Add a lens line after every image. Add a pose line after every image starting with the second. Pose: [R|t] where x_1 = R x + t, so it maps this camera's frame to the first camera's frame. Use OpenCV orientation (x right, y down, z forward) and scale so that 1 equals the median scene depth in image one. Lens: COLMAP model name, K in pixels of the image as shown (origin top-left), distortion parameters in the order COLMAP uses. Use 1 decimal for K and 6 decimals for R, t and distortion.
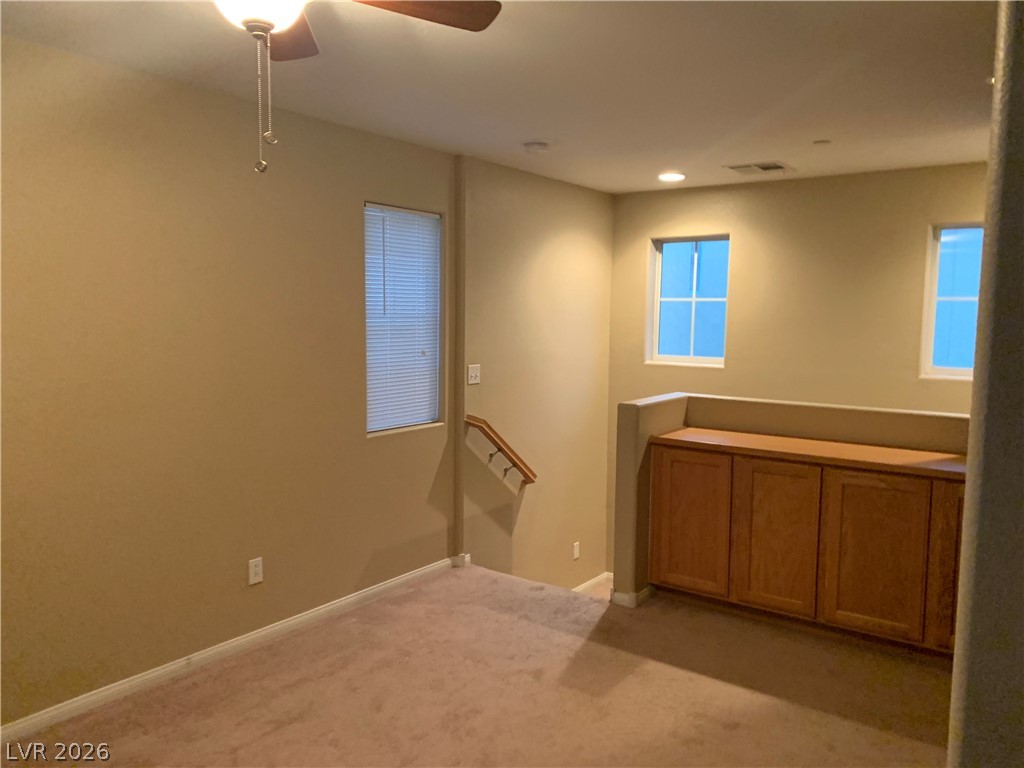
lens RADIAL K [[796.7, 0, 512.0], [0, 796.7, 384.0], [0, 0, 1]] dist [0.086532, -0.037380]
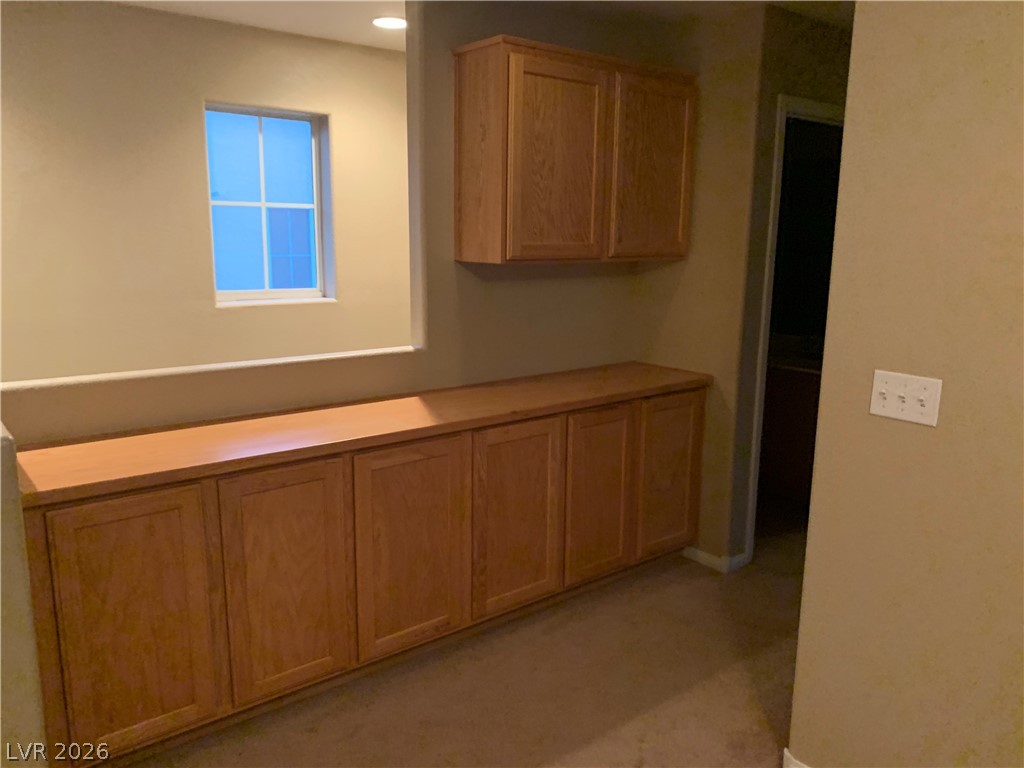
lens RADIAL K [[796.7, 0, 512.0], [0, 796.7, 384.0], [0, 0, 1]] dist [0.086532, -0.037380]
pose [[0.270729, -0.199596, 0.941736, -0.206715], [0.079294, 0.979568, 0.184819, -0.072296], [-0.959384, 0.024638, 0.281024, 0.677223]]
